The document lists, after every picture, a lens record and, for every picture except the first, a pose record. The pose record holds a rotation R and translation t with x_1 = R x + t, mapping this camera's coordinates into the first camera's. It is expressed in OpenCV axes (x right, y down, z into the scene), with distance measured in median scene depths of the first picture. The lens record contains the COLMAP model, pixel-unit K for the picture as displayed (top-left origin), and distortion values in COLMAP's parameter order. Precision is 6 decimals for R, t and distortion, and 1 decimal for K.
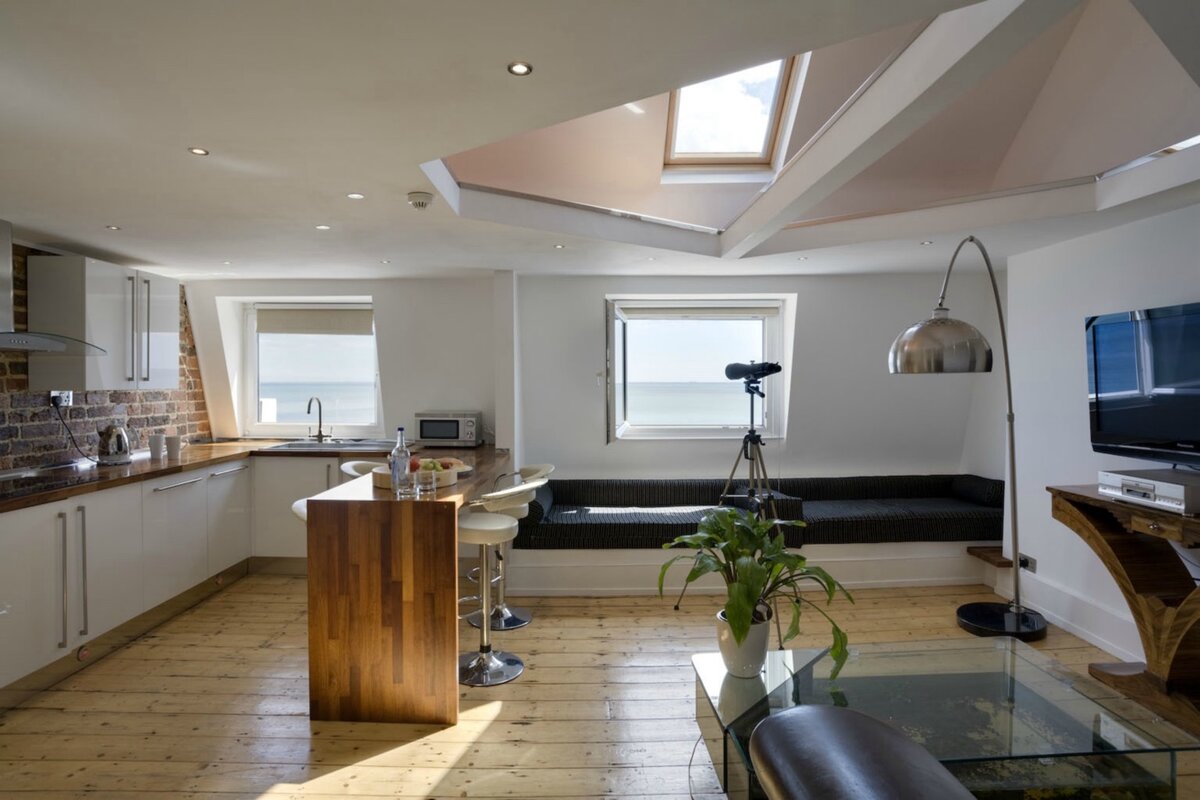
lens RADIAL K [[724.9, 0, 600.0], [0, 724.9, 400.0], [0, 0, 1]] dist [0.001709, -0.000008]
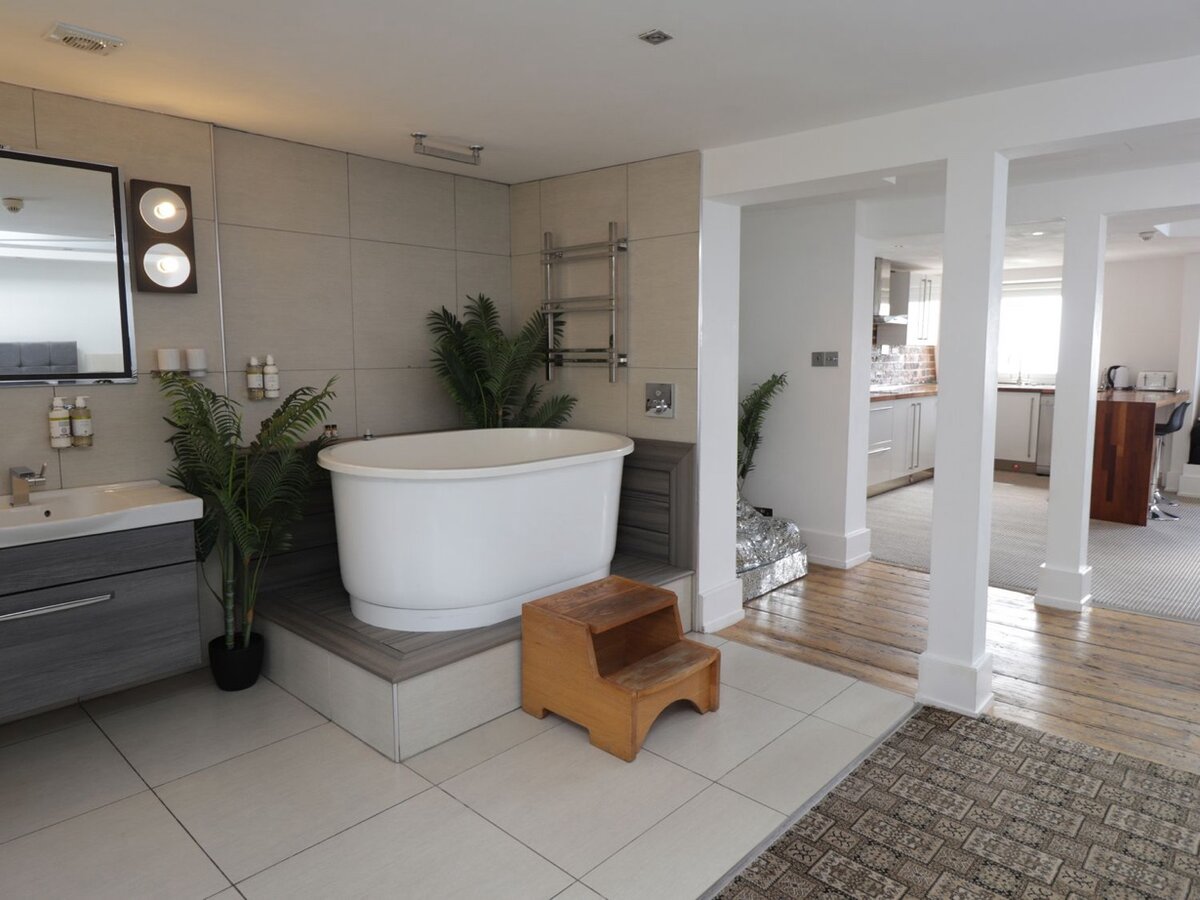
lens RADIAL K [[781.8, 0, 600.0], [0, 781.8, 450.0], [0, 0, 1]] dist [-0.001359, -0.000680]
pose [[0.711380, 0.077178, -0.698557, 0.127921], [-0.004851, 0.994468, 0.104931, 0.048562], [0.702791, -0.071257, 0.707819, -0.921969]]
